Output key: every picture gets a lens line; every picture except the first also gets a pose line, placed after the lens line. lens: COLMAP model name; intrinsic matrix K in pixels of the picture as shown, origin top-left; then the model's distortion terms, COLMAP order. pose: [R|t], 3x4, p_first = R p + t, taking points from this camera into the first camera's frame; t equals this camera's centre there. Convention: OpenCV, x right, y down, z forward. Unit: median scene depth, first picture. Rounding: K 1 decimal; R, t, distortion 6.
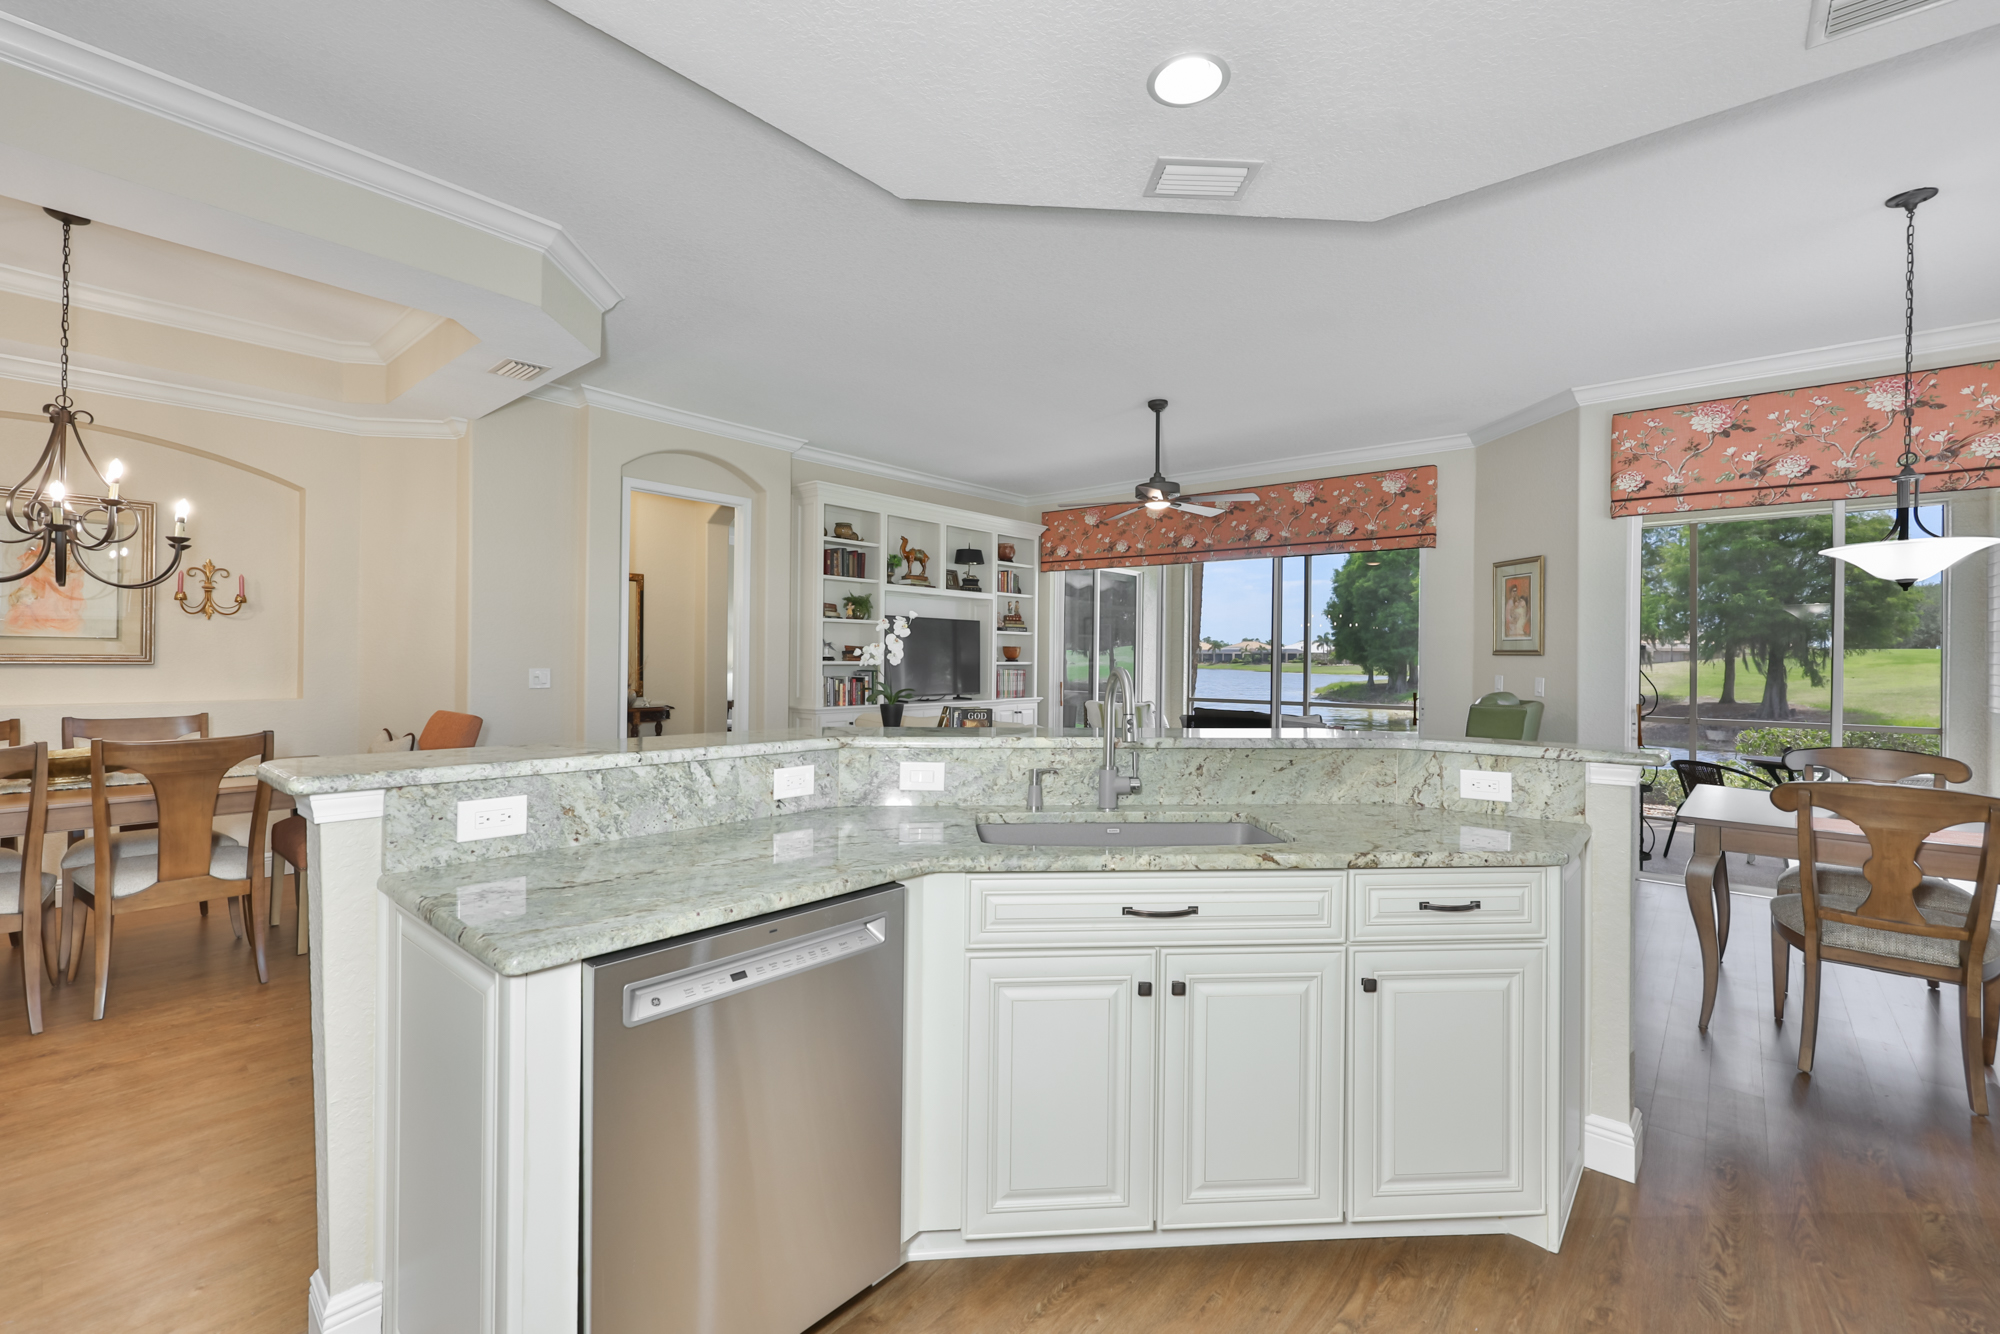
lens RADIAL K [[848.7, 0, 1012.4], [0, 848.7, 657.3], [0, 0, 1]] dist [-0.001942, 0.000176]
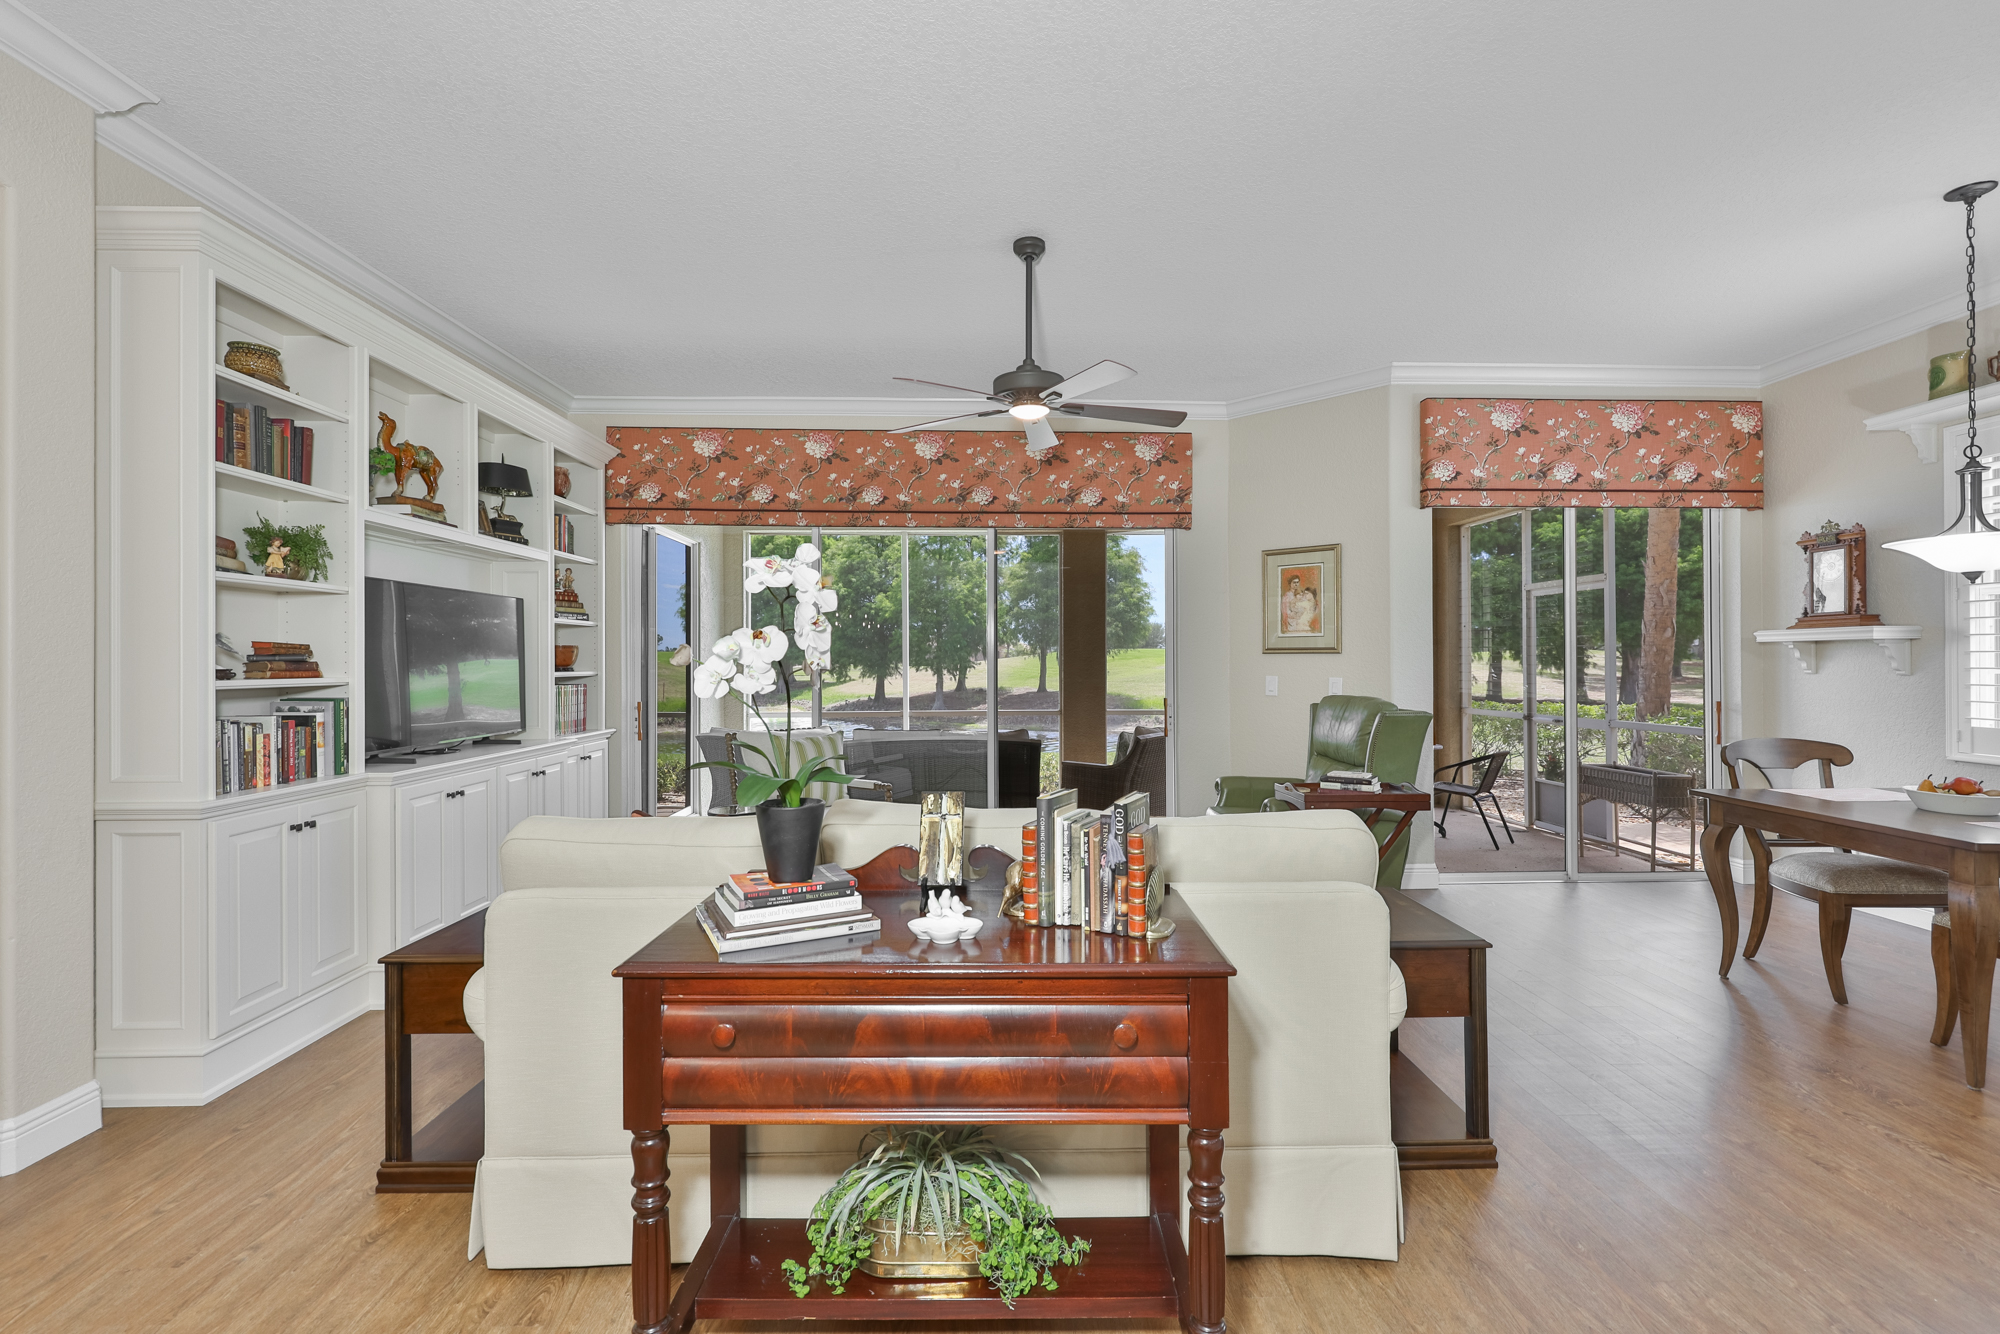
lens RADIAL K [[845.3, 0, 1005.8], [0, 845.3, 658.0], [0, 0, 1]] dist [-0.003151, 0.000200]
pose [[0.743549, -0.010215, 0.668603, -0.206843], [0.011366, 0.999932, 0.002637, -0.002389], [-0.668584, 0.005638, 0.743615, 0.456799]]
